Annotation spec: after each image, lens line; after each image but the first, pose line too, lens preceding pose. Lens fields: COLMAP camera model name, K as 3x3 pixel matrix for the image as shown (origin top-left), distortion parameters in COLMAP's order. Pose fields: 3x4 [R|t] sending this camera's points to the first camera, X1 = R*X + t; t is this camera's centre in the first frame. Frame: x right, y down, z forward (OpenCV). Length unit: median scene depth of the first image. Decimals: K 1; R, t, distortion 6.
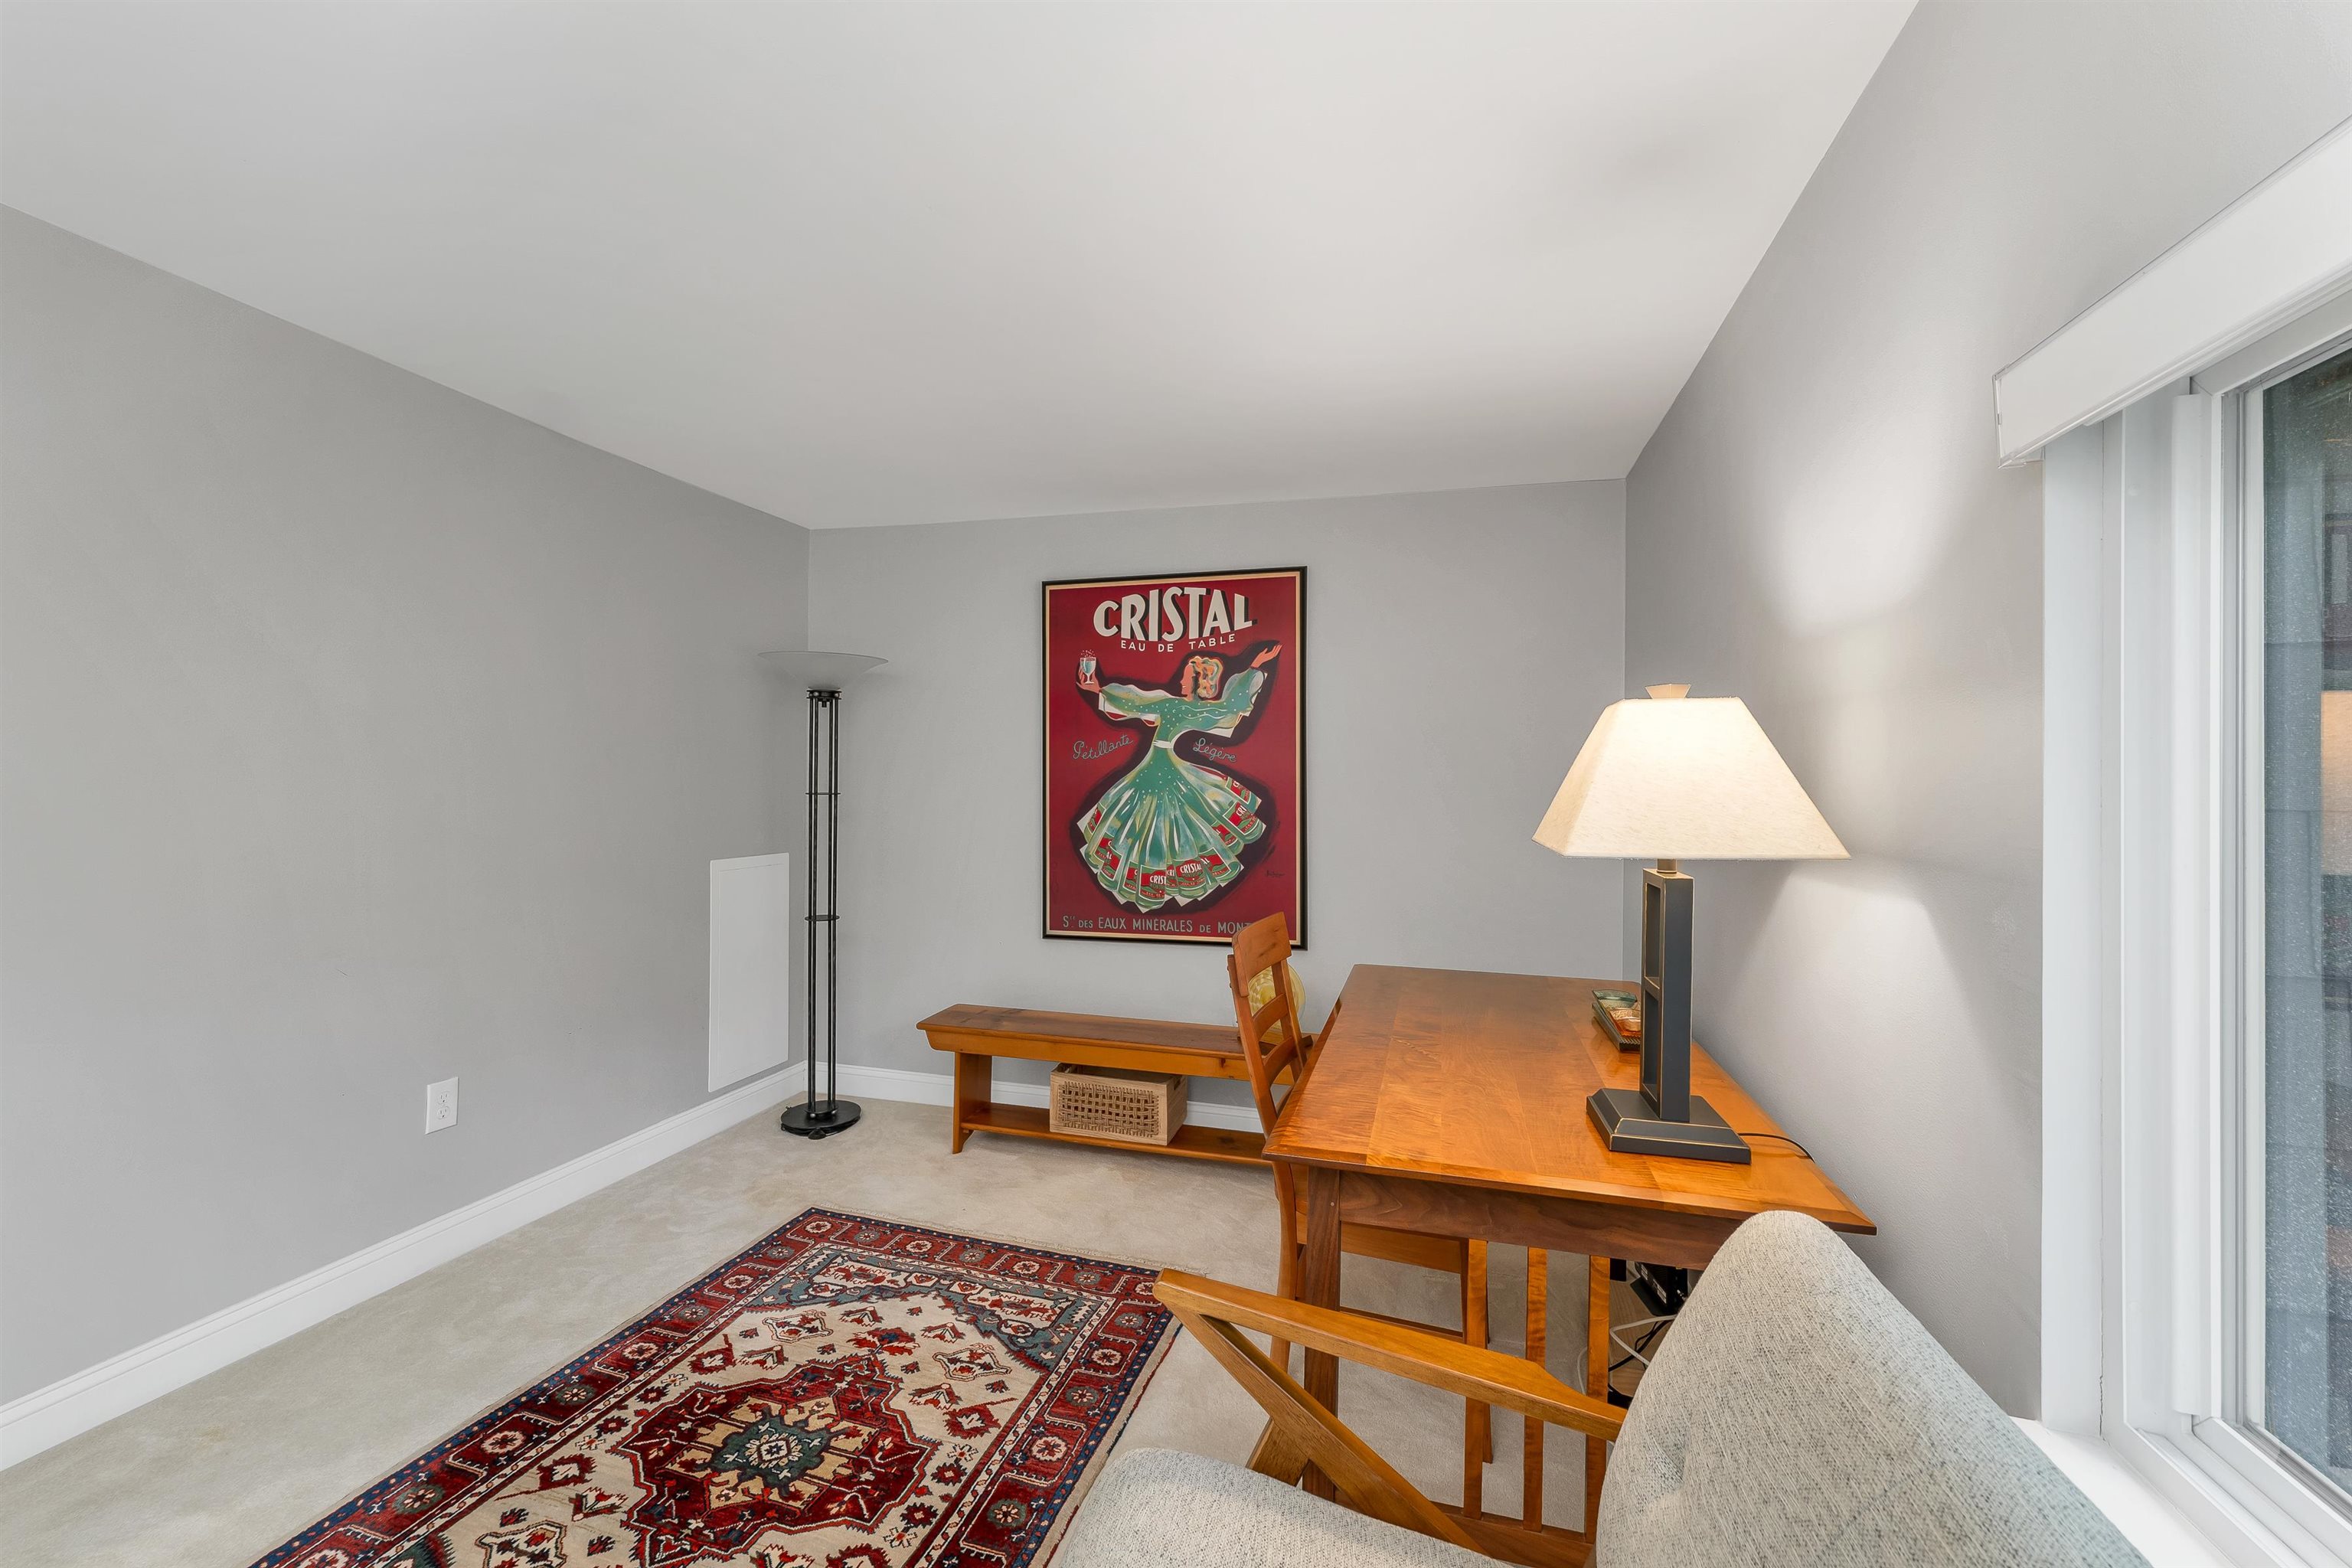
lens RADIAL K [[966.4, 0, 1167.9], [0, 966.4, 779.8], [0, 0, 1]] dist [-0.000621, -0.000468]
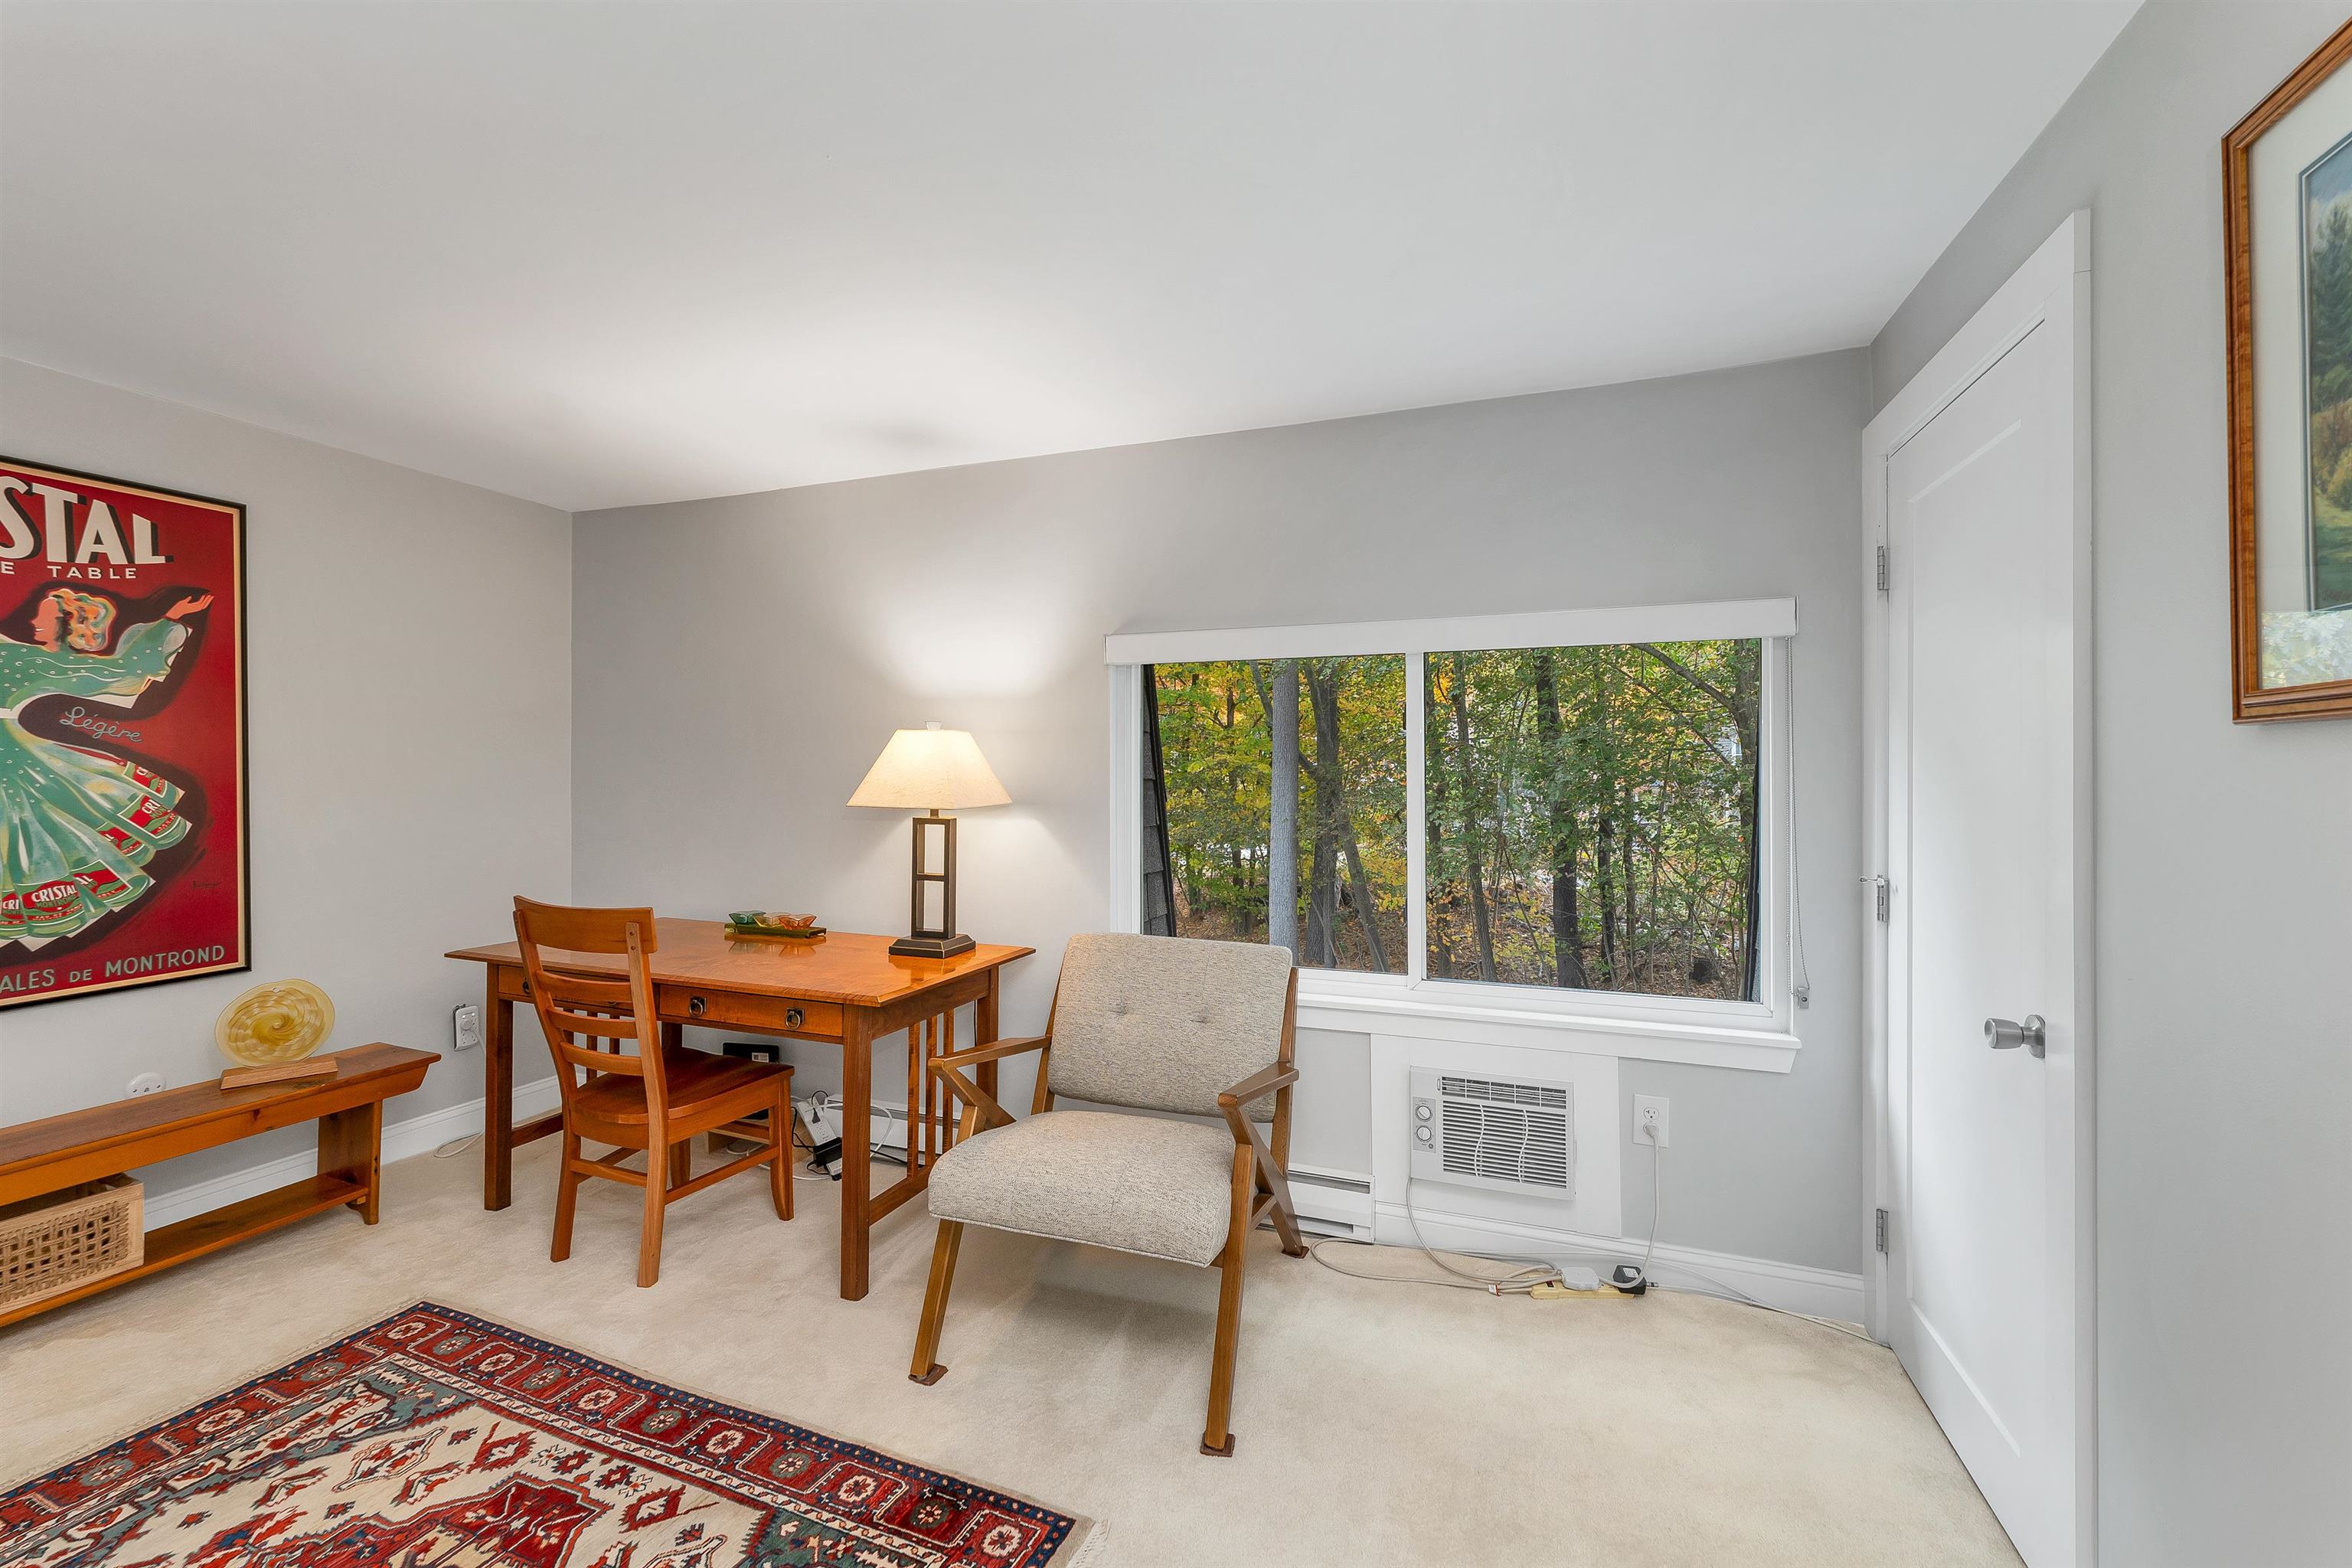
lens RADIAL K [[966.4, 0, 1129.0], [0, 966.4, 769.4], [0, 0, 1]] dist [-0.000621, -0.000468]
pose [[0.120819, -0.008522, 0.992638, -0.577005], [-0.007601, 0.999926, 0.009509, -0.009910], [-0.992645, -0.008694, 0.120746, 0.153568]]
